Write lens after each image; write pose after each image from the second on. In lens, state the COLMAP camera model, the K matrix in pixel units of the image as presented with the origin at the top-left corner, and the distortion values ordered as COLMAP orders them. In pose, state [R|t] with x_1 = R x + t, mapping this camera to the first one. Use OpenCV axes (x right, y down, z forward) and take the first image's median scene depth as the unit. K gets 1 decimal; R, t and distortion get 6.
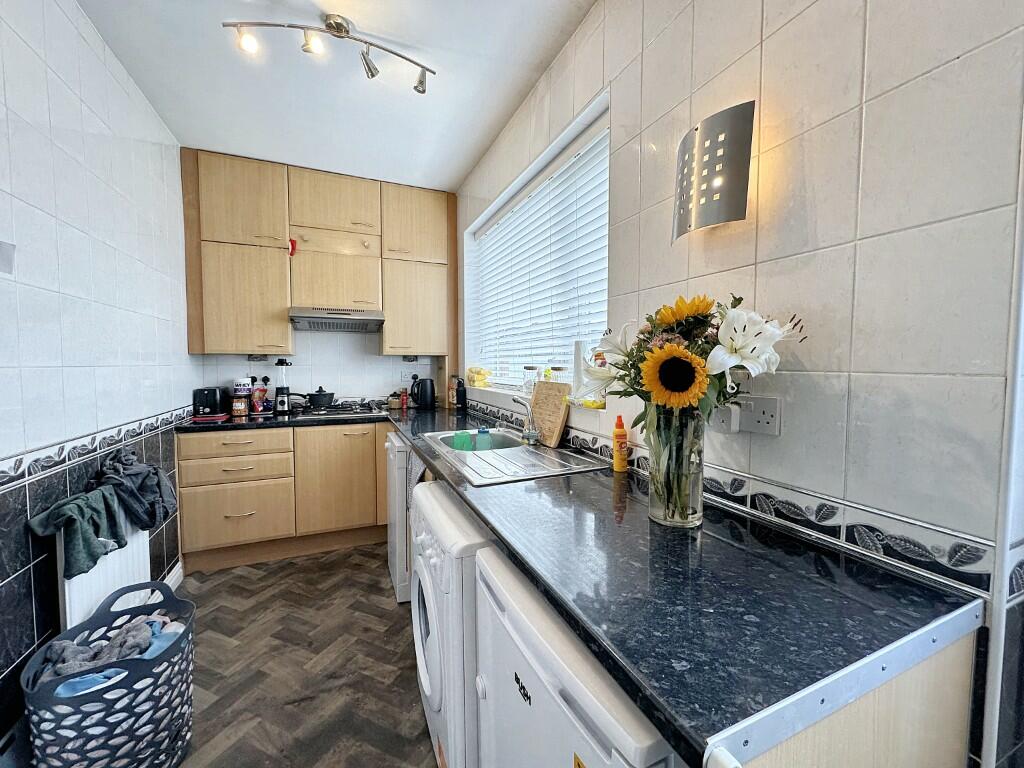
lens RADIAL K [[405.6, 0, 512.5], [0, 405.6, 382.1], [0, 0, 1]] dist [-0.005333, 0.000774]
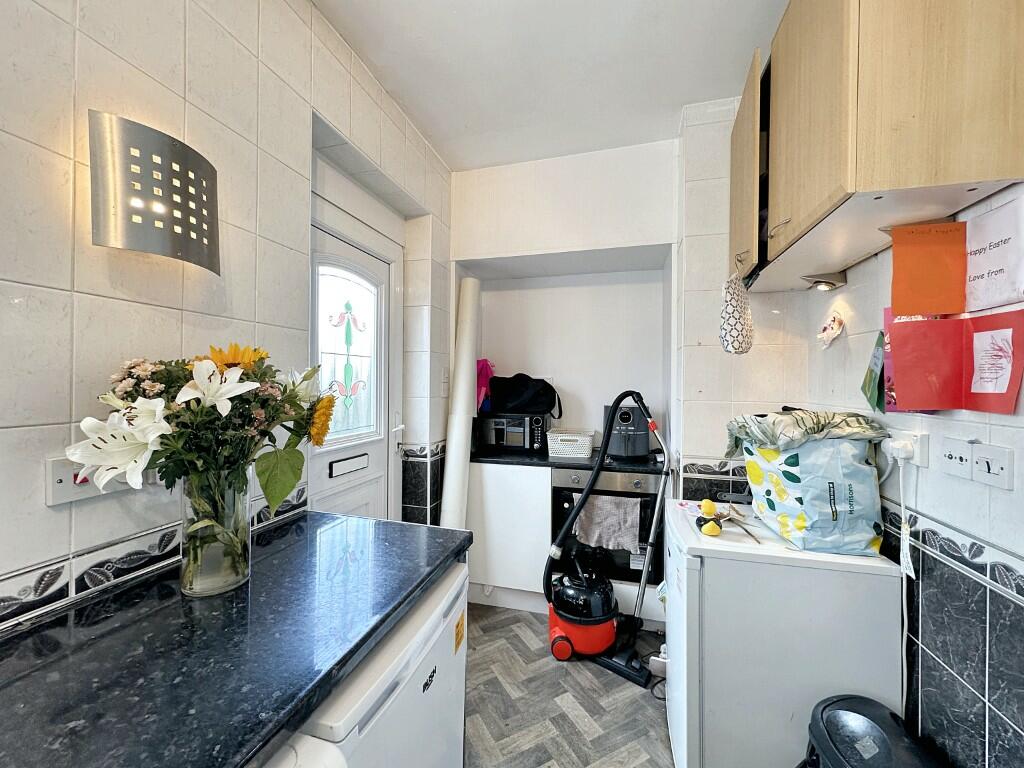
lens RADIAL K [[405.6, 0, 511.7], [0, 405.6, 385.2], [0, 0, 1]] dist [-0.005333, 0.000774]
pose [[-0.779172, 0.009512, 0.626738, -0.357918], [0.043686, 0.998278, 0.039159, -0.058371], [-0.625286, 0.057892, -0.778246, 0.643293]]
